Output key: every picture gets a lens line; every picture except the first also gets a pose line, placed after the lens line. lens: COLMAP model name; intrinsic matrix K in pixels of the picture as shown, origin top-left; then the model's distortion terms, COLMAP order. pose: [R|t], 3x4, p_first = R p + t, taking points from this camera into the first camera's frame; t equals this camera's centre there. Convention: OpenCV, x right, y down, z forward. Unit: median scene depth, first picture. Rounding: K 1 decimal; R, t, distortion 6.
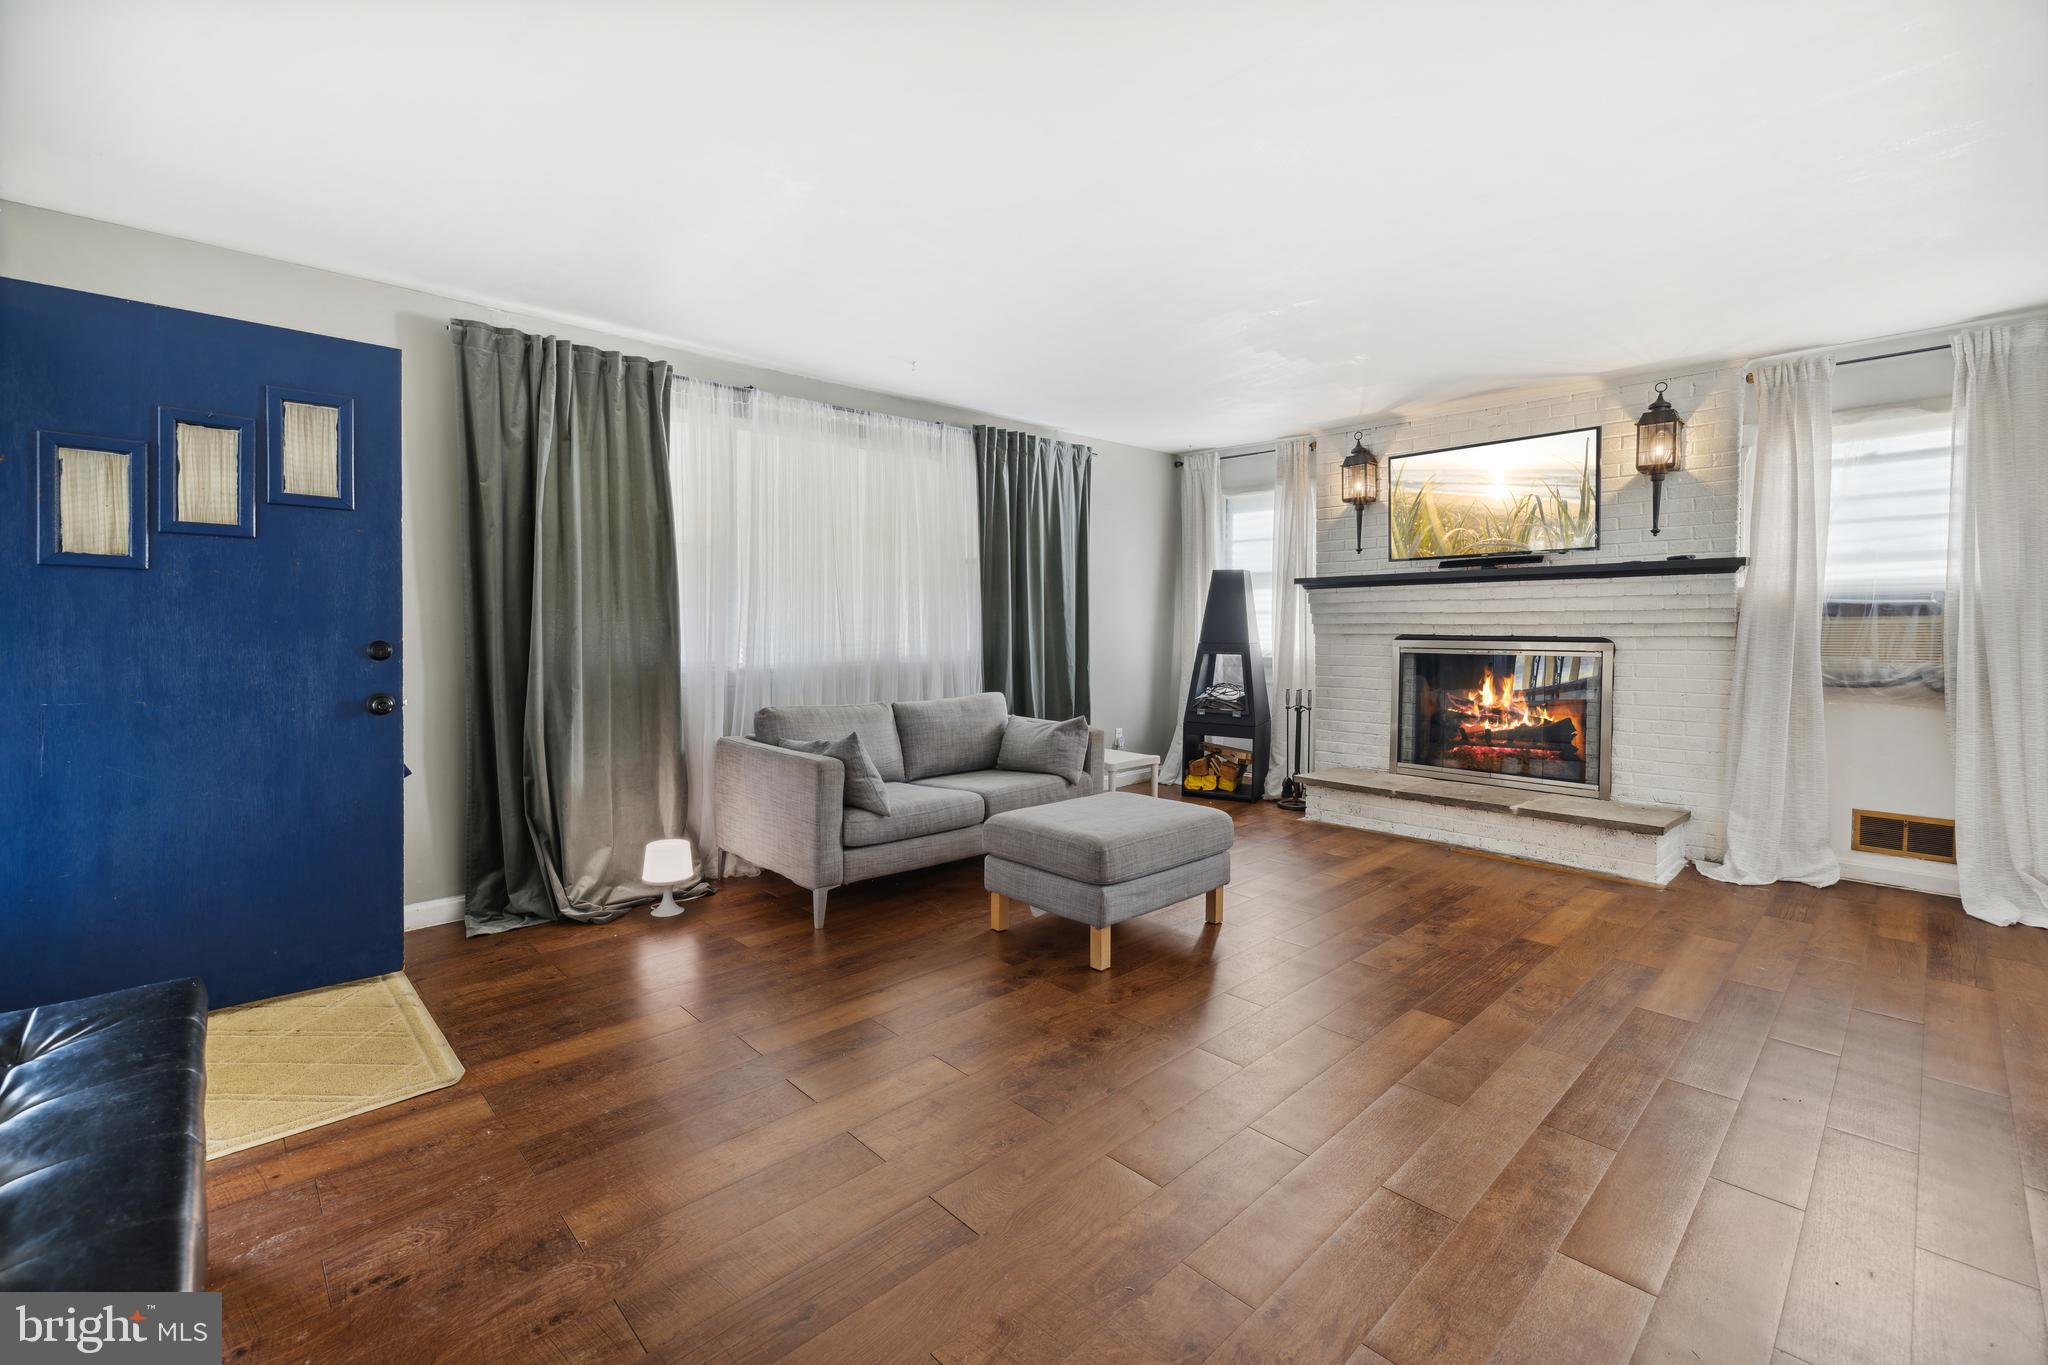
lens RADIAL K [[873.5, 0, 1018.5], [0, 873.5, 640.9], [0, 0, 1]] dist [0.000360, 0.000044]
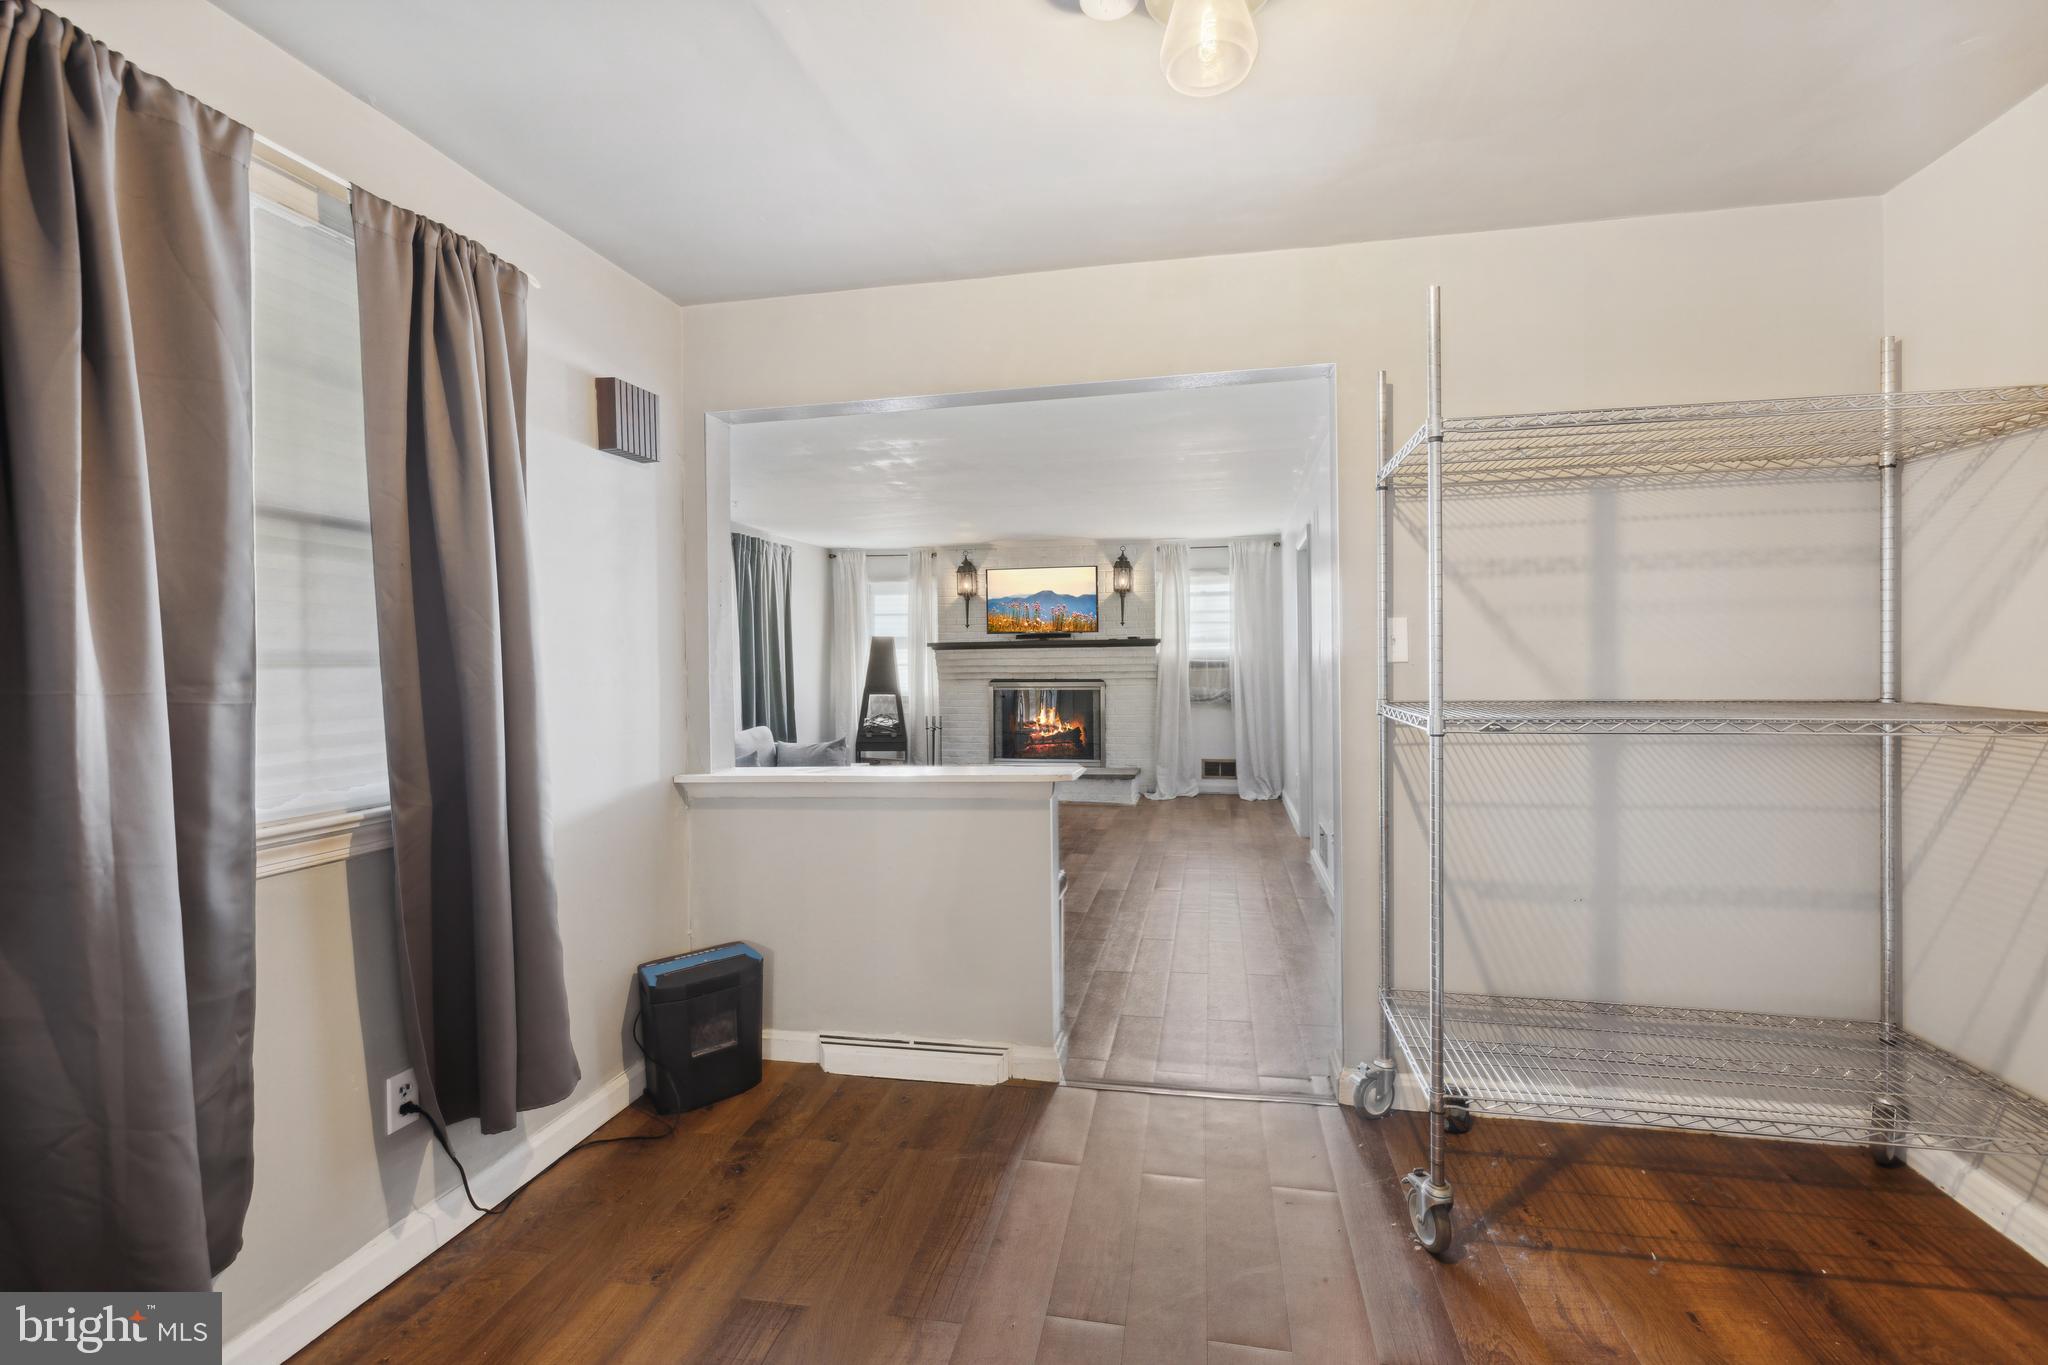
lens RADIAL K [[859.5, 0, 1032.9], [0, 859.5, 658.0], [0, 0, 1]] dist [0.000909, 0.000053]
pose [[0.822729, -0.004588, 0.568416, -0.502955], [0.019545, 0.999604, -0.020221, -0.016043], [-0.568098, 0.027747, 0.822493, -0.434324]]
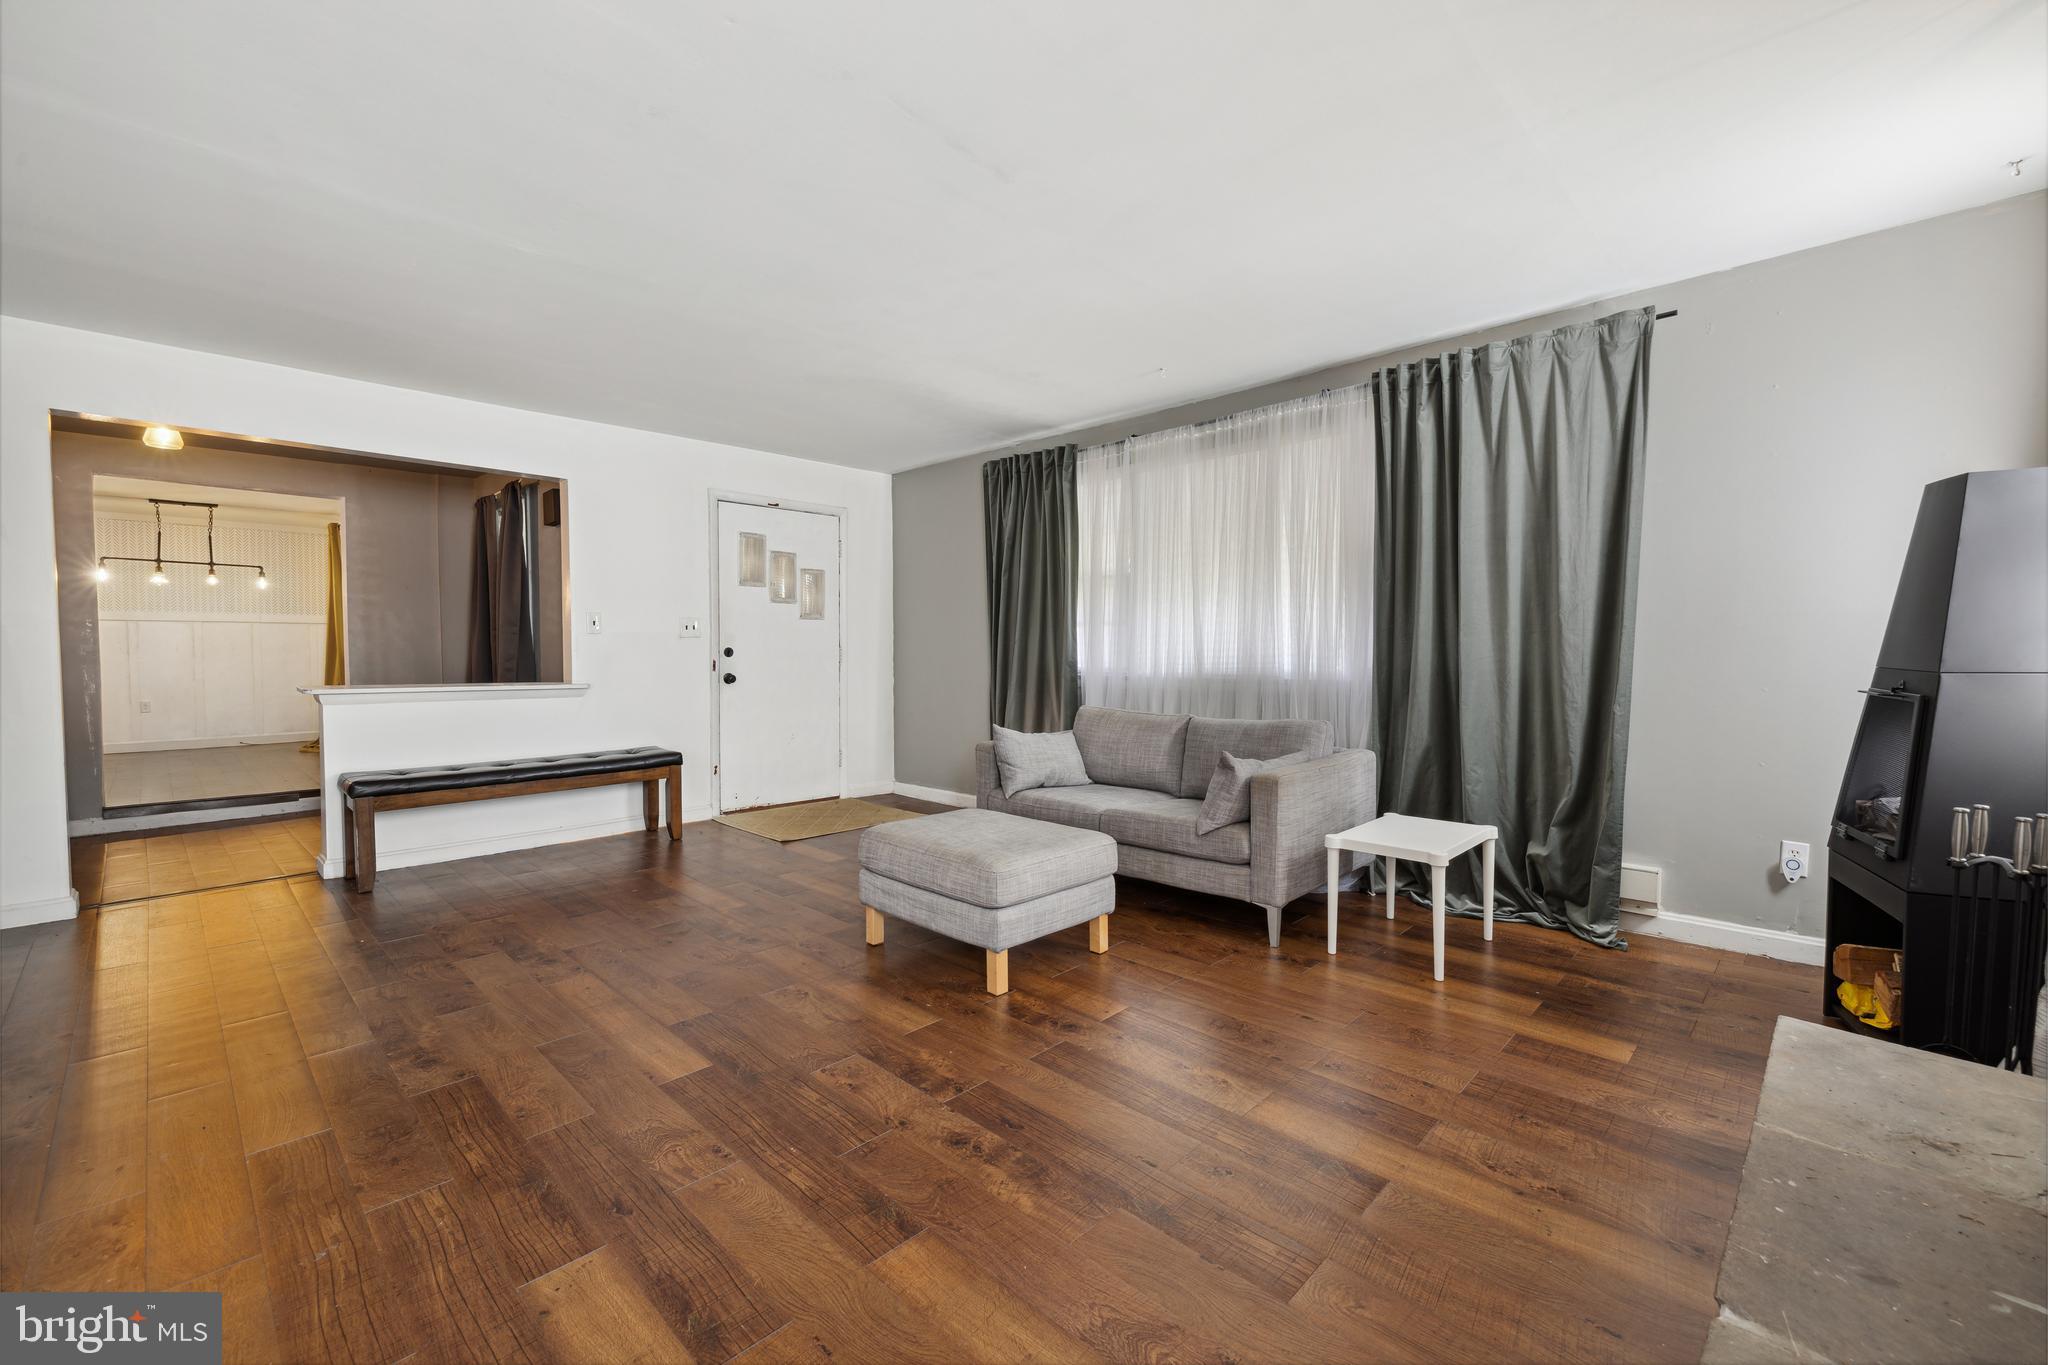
lens RADIAL K [[840.4, 0, 1027.2], [0, 840.4, 674.5], [0, 0, 1]] dist [0.002099, 0.000273]
pose [[0.048602, 0.038279, -0.998084, 0.768582], [-0.011149, 0.999224, 0.037780, -0.009141], [0.998756, 0.009292, 0.048992, 0.746084]]
